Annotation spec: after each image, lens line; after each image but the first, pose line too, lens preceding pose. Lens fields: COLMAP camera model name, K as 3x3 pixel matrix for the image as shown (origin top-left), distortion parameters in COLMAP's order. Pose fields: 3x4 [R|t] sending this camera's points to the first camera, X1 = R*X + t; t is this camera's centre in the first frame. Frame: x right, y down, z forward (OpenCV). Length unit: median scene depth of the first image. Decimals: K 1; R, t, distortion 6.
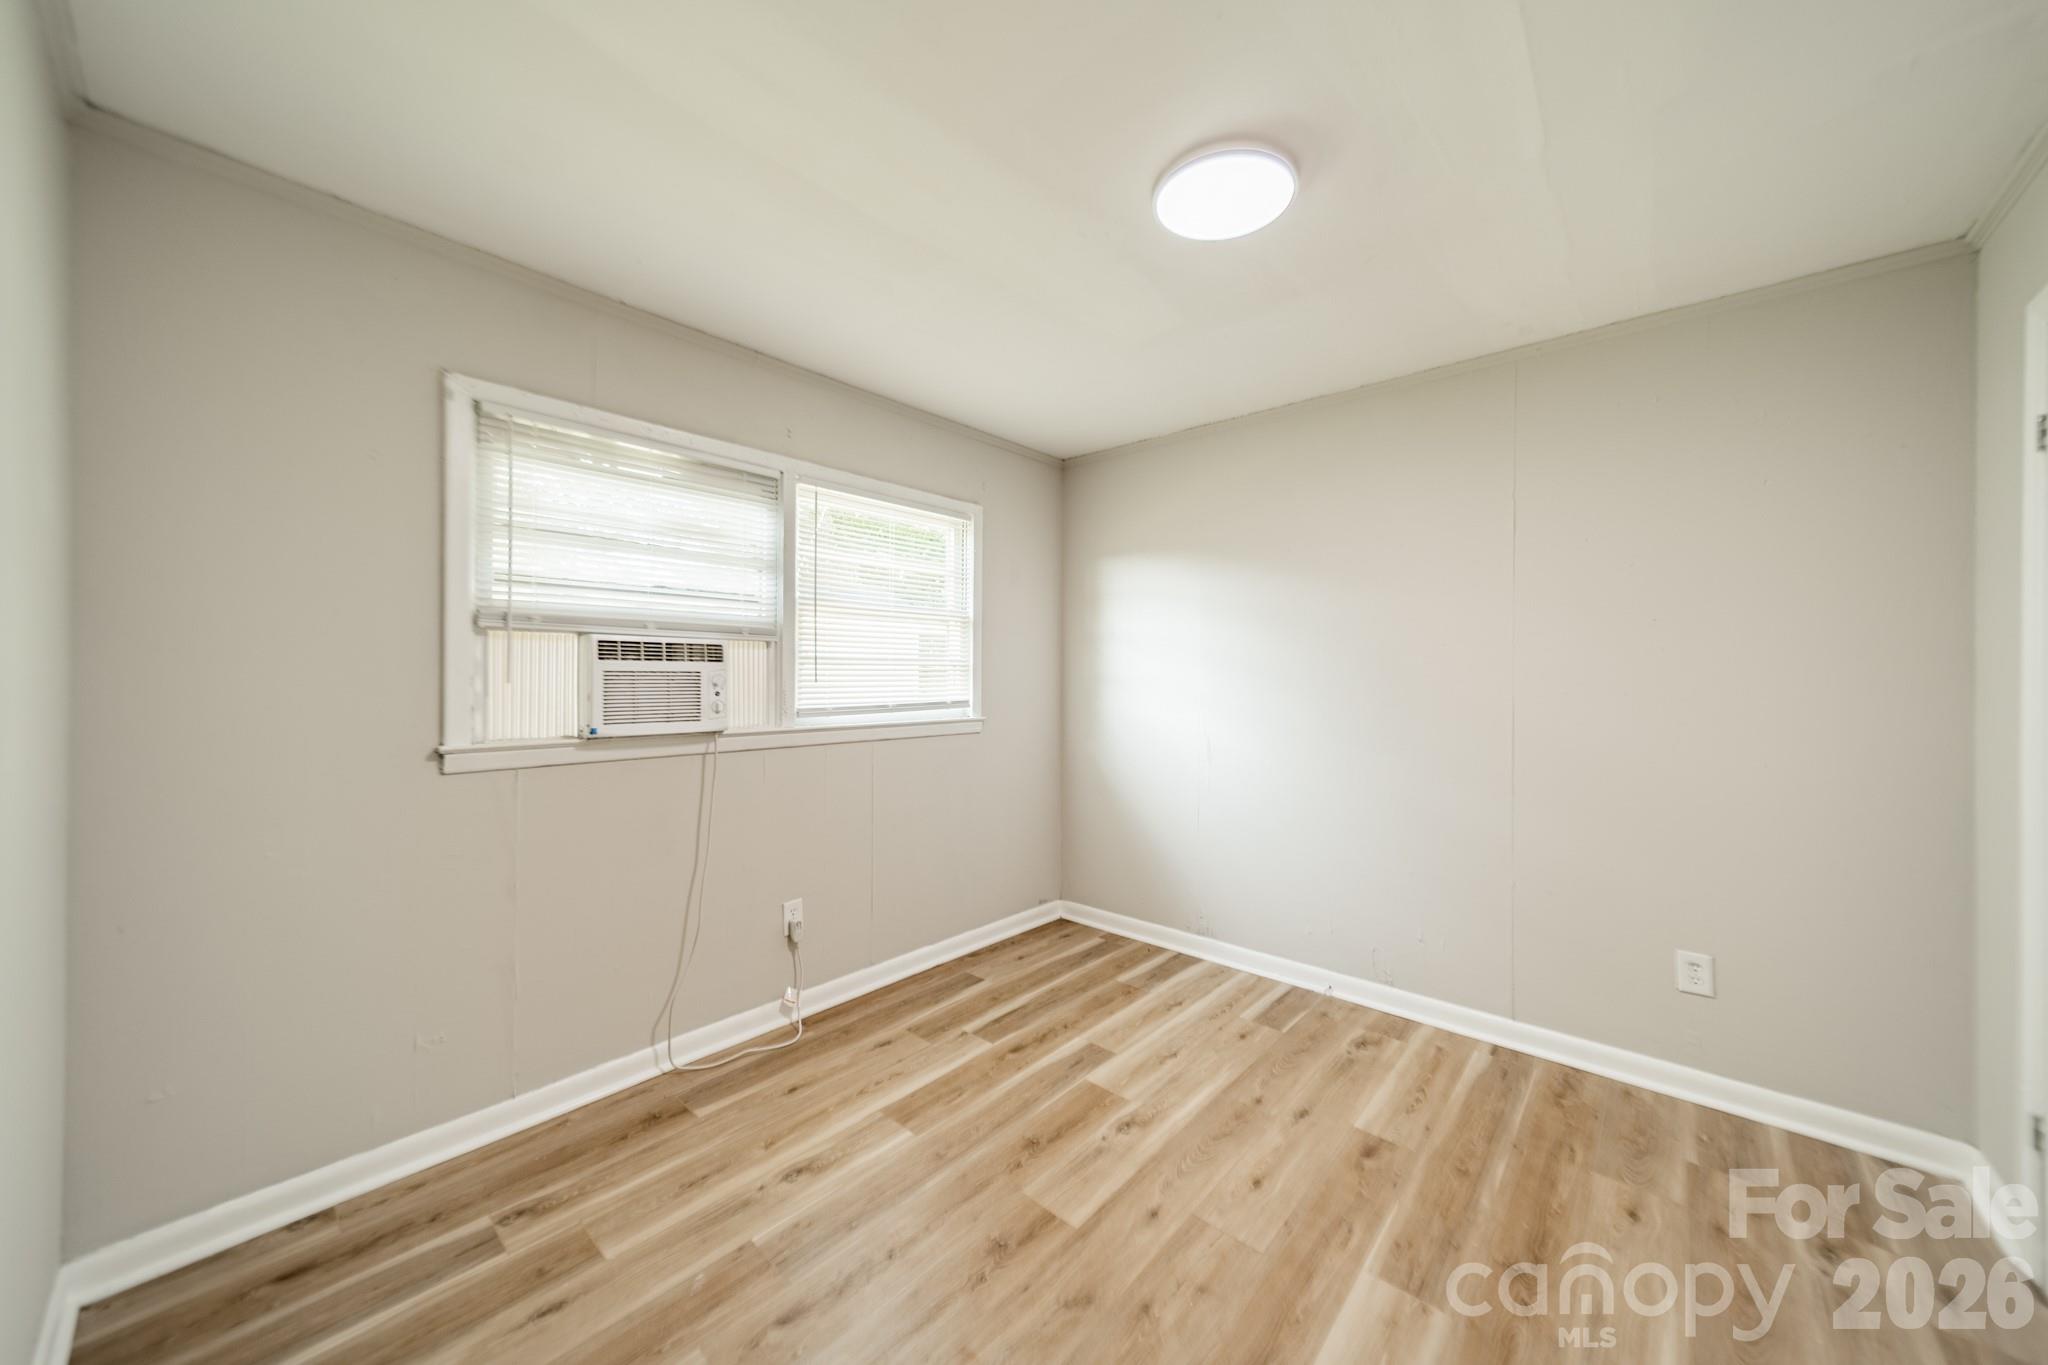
lens RADIAL K [[722.9, 0, 1013.2], [0, 722.9, 672.8], [0, 0, 1]] dist [0.005864, 0.000540]
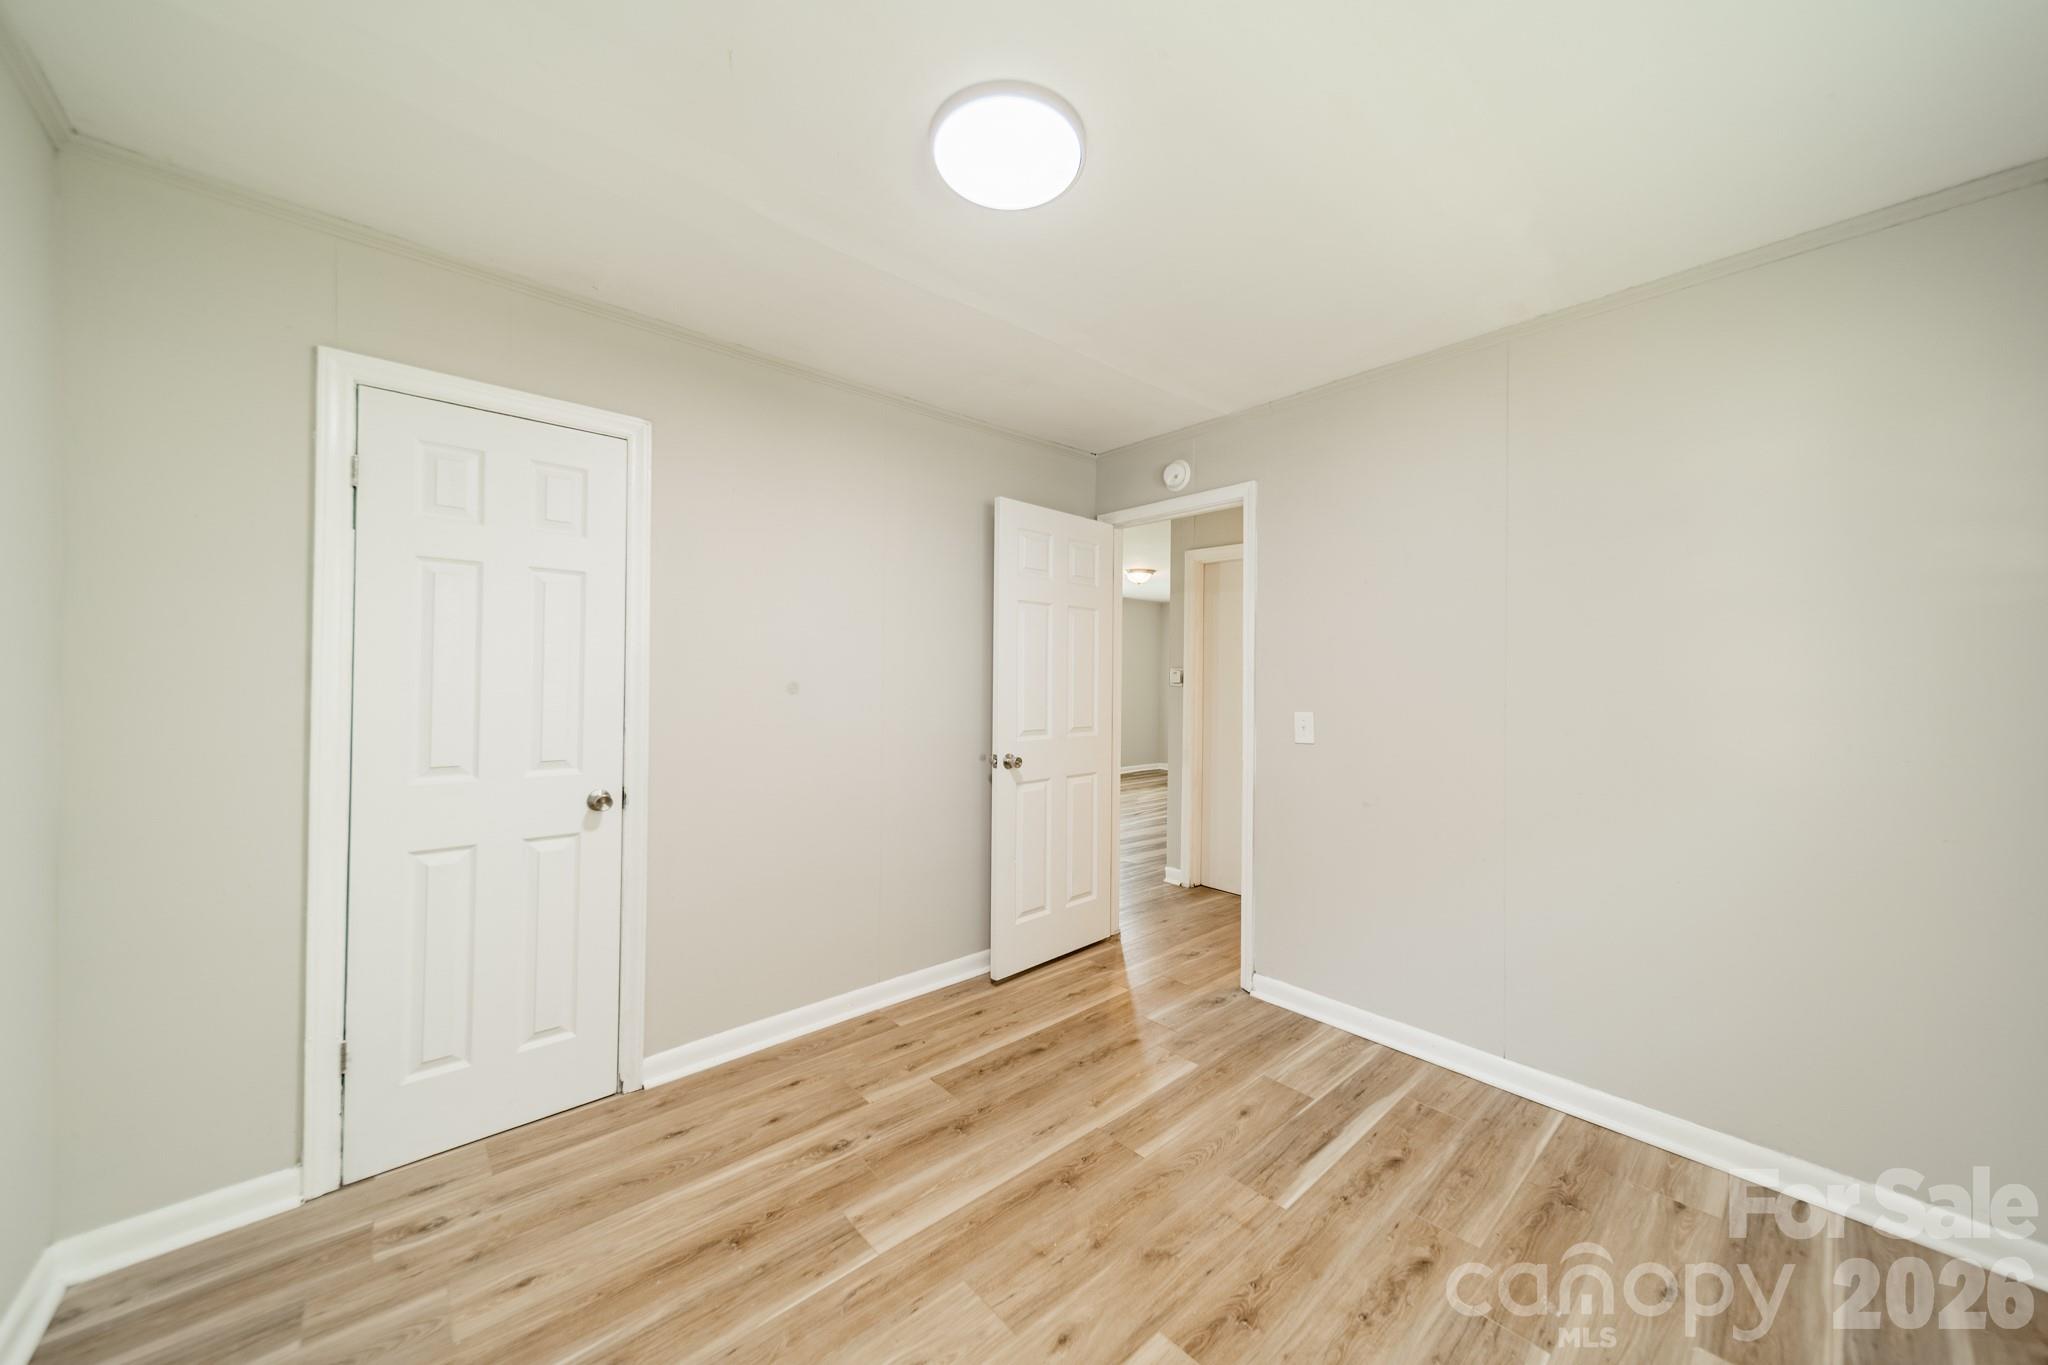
lens RADIAL K [[722.9, 0, 1029.8], [0, 722.9, 677.5], [0, 0, 1]] dist [0.005864, 0.000540]
pose [[-0.995569, -0.008933, 0.093613, 0.175892], [-0.008873, 0.999960, 0.001059, -0.000358], [-0.093619, 0.000224, -0.995608, 1.980620]]
